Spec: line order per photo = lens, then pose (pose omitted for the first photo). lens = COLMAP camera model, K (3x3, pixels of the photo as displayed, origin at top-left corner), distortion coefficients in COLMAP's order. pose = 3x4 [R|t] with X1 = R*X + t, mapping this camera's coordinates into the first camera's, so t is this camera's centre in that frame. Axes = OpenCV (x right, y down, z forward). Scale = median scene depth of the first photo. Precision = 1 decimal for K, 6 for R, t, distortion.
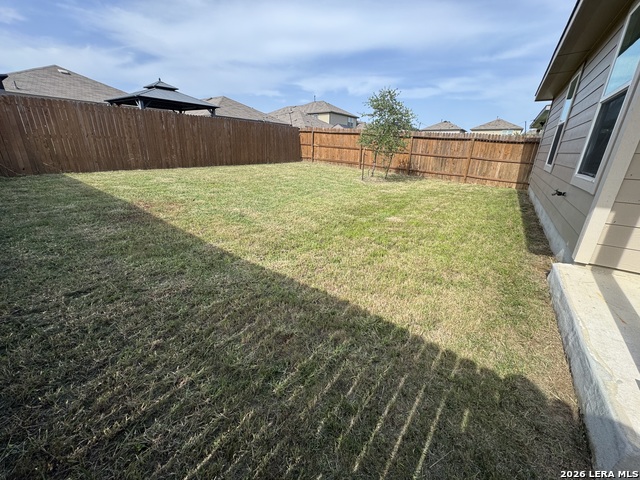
lens RADIAL K [[253.9, 0, 318.7], [0, 253.9, 239.7], [0, 0, 1]] dist [0.002002, 0.001017]
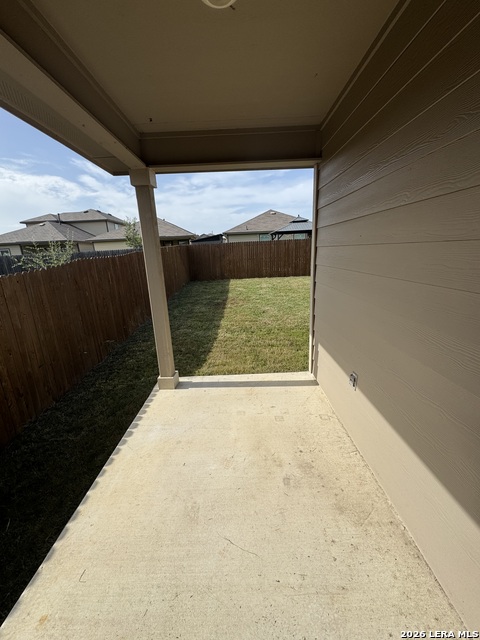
lens RADIAL K [[253.9, 0, 241.7], [0, 253.9, 319.0], [0, 0, 1]] dist [0.002002, 0.001017]
pose [[0.594214, 0.161888, -0.787847, 1.343980], [-0.226865, 0.973496, 0.028928, -0.103982], [0.771649, 0.161546, 0.615192, -0.119788]]
